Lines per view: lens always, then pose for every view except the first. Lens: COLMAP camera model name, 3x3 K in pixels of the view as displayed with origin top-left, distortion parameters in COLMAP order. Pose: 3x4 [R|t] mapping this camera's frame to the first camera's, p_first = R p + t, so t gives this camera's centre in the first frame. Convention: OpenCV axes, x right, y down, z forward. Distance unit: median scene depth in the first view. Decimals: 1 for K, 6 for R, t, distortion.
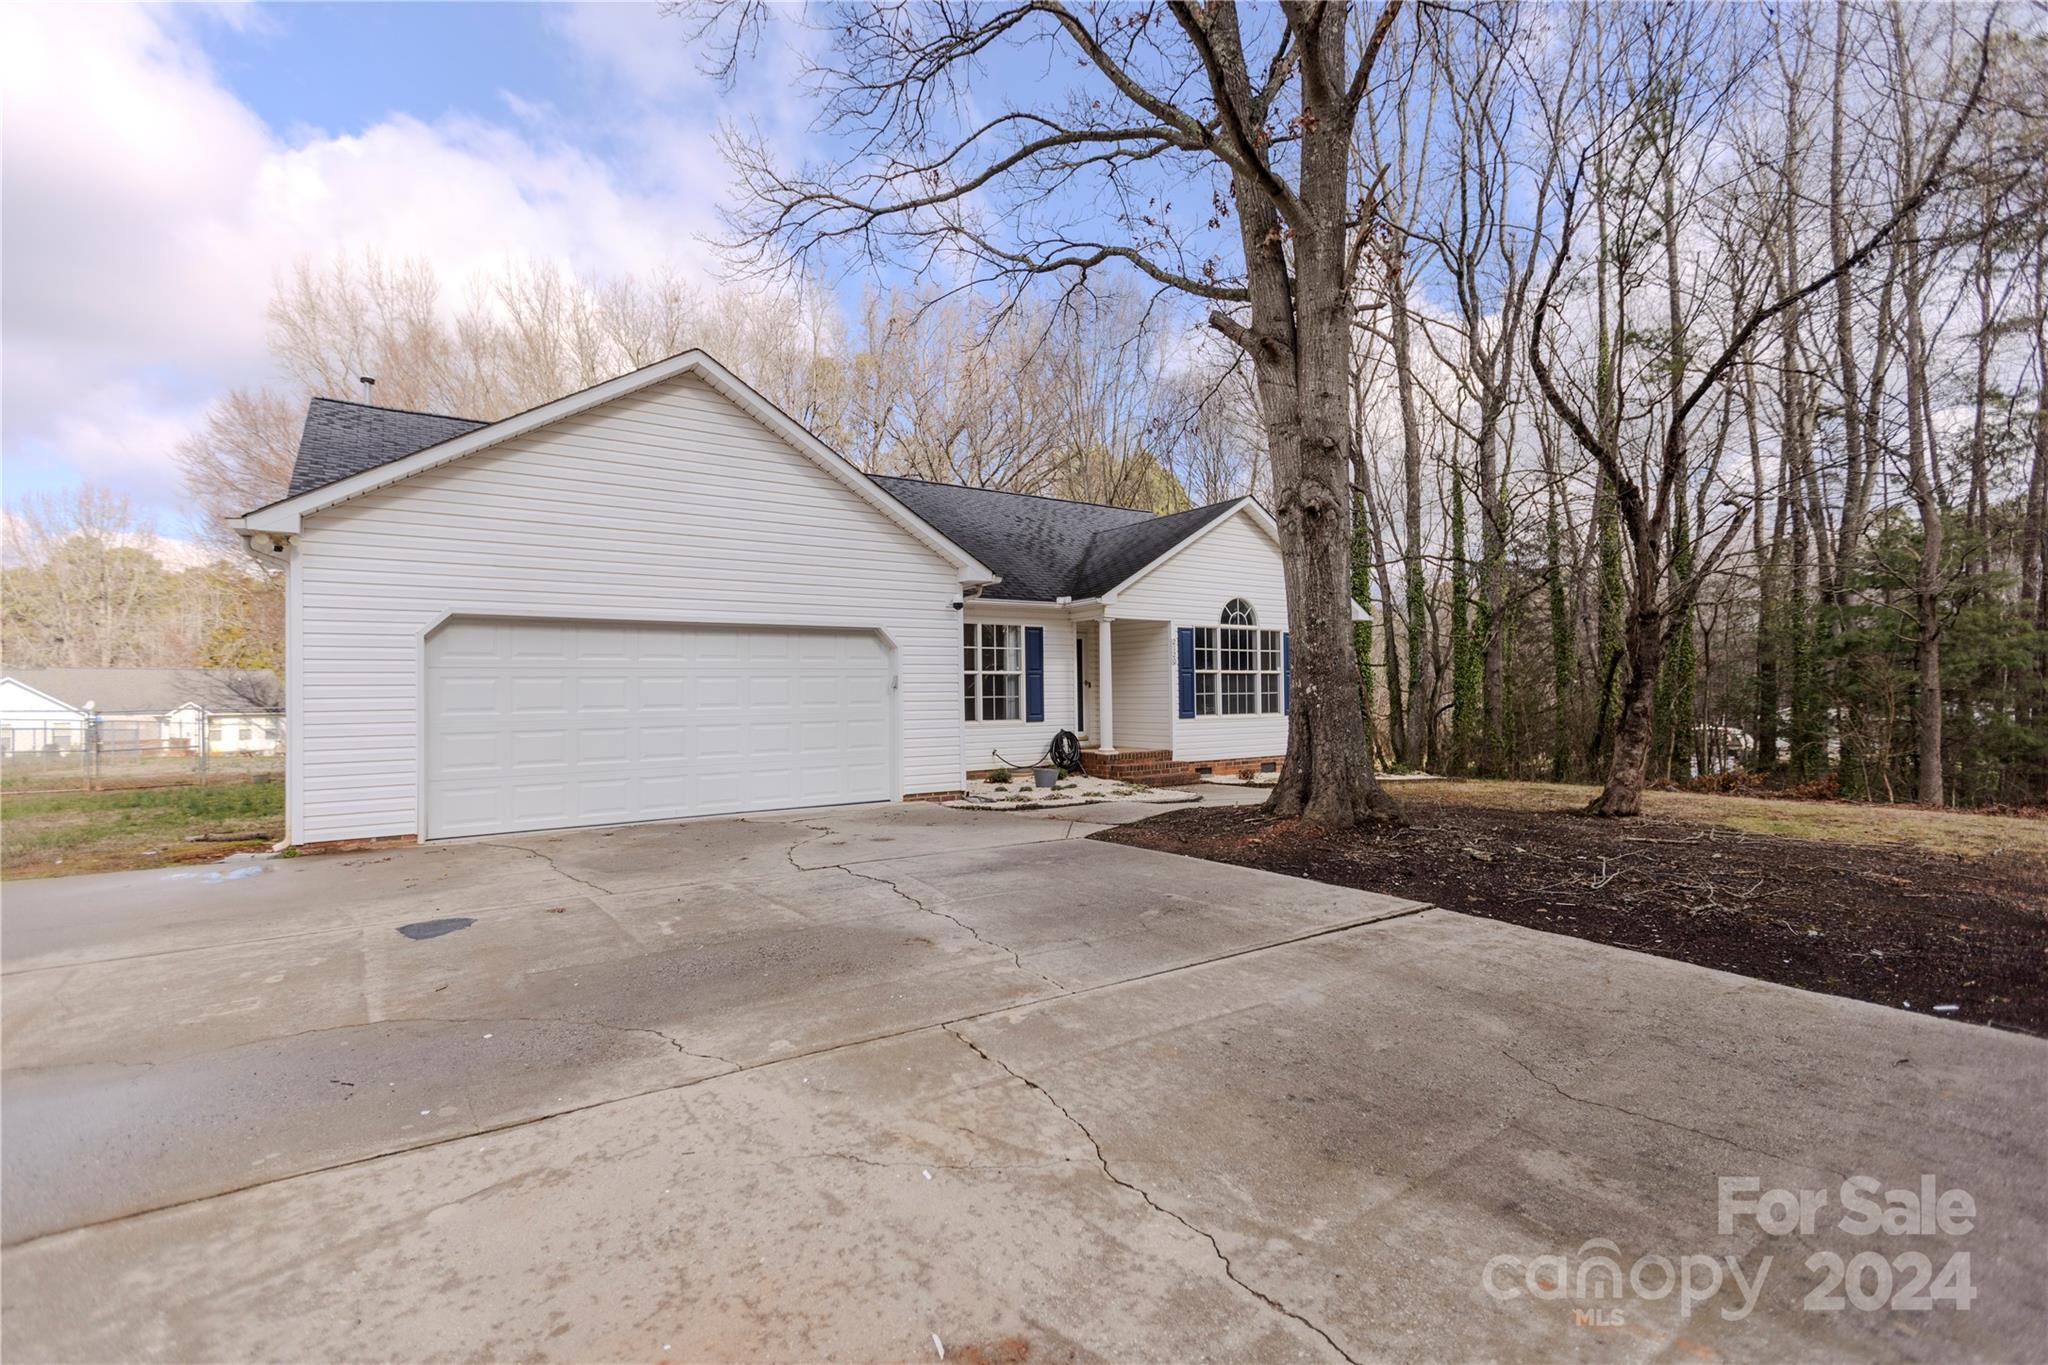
lens RADIAL K [[911.5, 0, 1024.0], [0, 911.5, 682.5], [0, 0, 1]] dist [-0.000825, -0.000035]
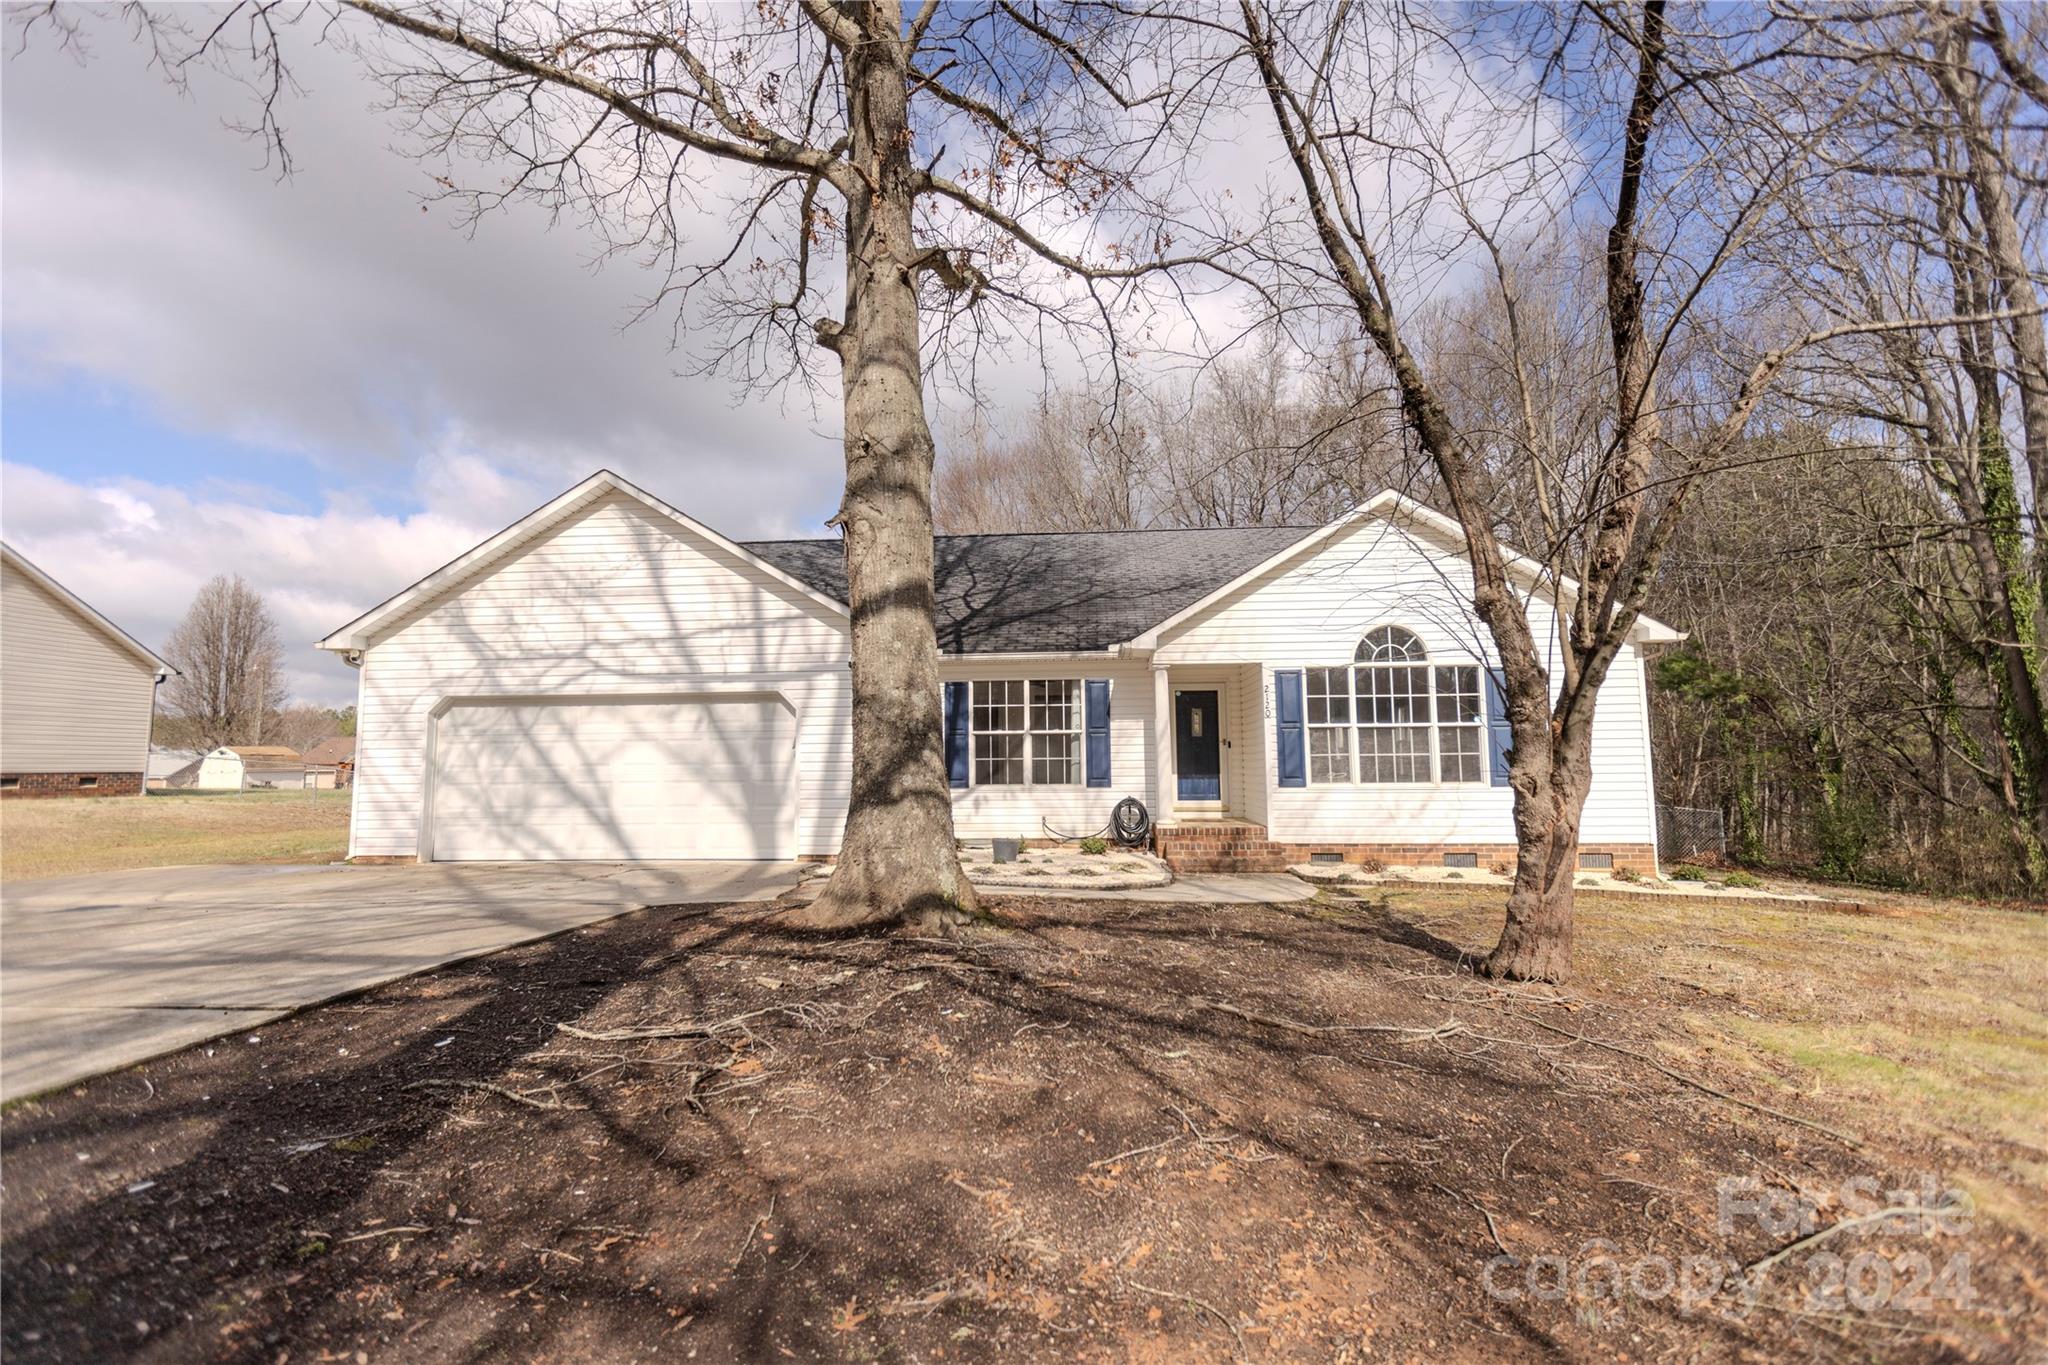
lens RADIAL K [[911.5, 0, 1024.0], [0, 911.5, 682.5], [0, 0, 1]] dist [-0.000825, -0.000035]
pose [[0.790118, -0.045943, -0.611230, 0.462756], [0.010201, 0.998035, -0.061831, -0.003432], [0.612869, 0.042619, 0.789034, 0.240190]]
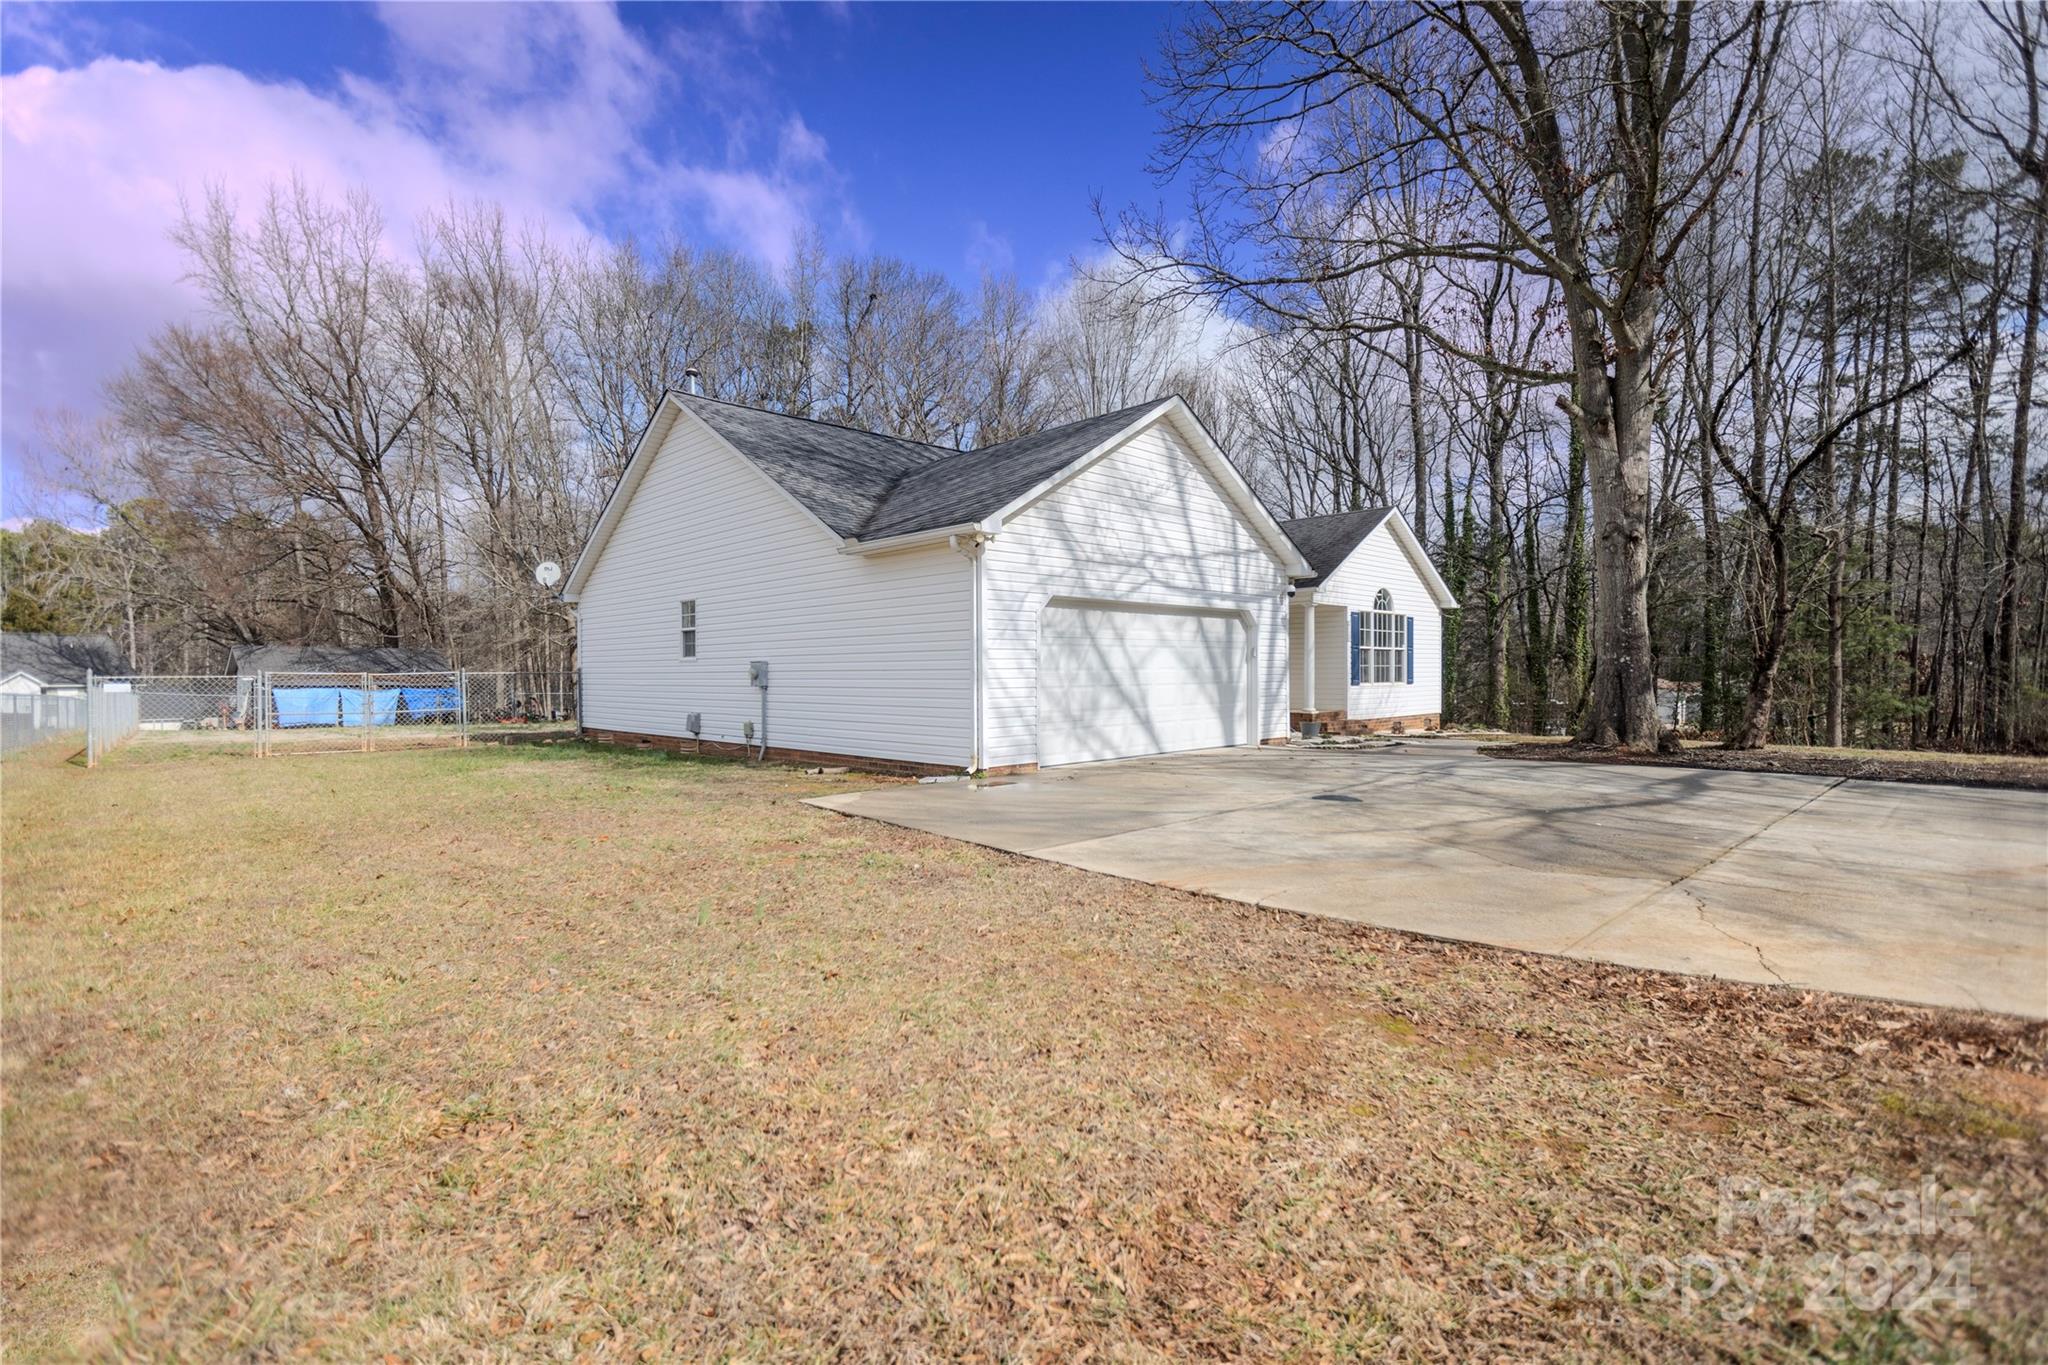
lens RADIAL K [[911.5, 0, 1024.0], [0, 911.5, 682.5], [0, 0, 1]] dist [-0.000825, -0.000035]
pose [[0.984734, 0.009070, 0.173829, -0.470819], [-0.015069, 0.999334, 0.033221, 0.001166], [-0.173412, -0.035333, 0.984215, -0.137797]]
